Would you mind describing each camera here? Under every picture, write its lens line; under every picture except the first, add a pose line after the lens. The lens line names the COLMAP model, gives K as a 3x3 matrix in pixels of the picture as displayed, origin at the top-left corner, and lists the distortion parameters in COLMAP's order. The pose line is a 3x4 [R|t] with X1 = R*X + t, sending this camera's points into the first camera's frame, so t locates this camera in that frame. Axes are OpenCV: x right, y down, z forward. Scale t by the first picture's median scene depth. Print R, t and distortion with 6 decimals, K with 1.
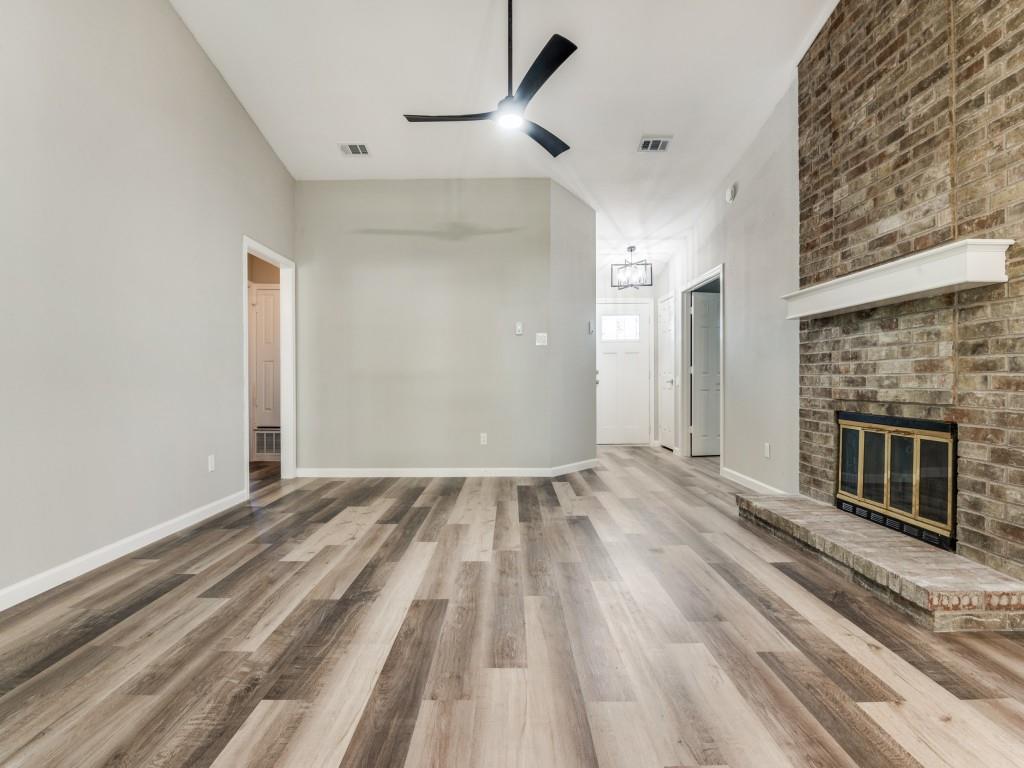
lens RADIAL K [[470.9, 0, 509.2], [0, 470.9, 381.2], [0, 0, 1]] dist [-0.012123, -0.005326]
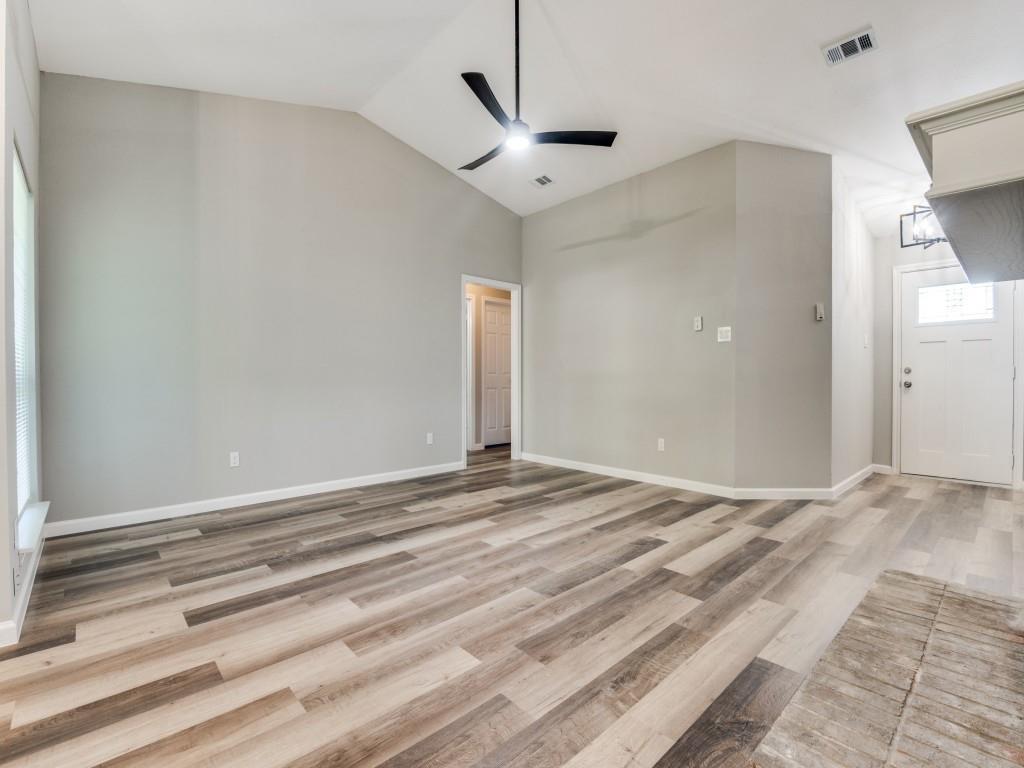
lens RADIAL K [[470.9, 0, 507.9], [0, 470.9, 379.7], [0, 0, 1]] dist [-0.012123, -0.005326]
pose [[0.676721, 0.007127, -0.736205, 0.761405], [-0.002464, 0.999969, 0.007416, -0.022494], [0.736236, -0.003204, 0.676718, 0.251353]]
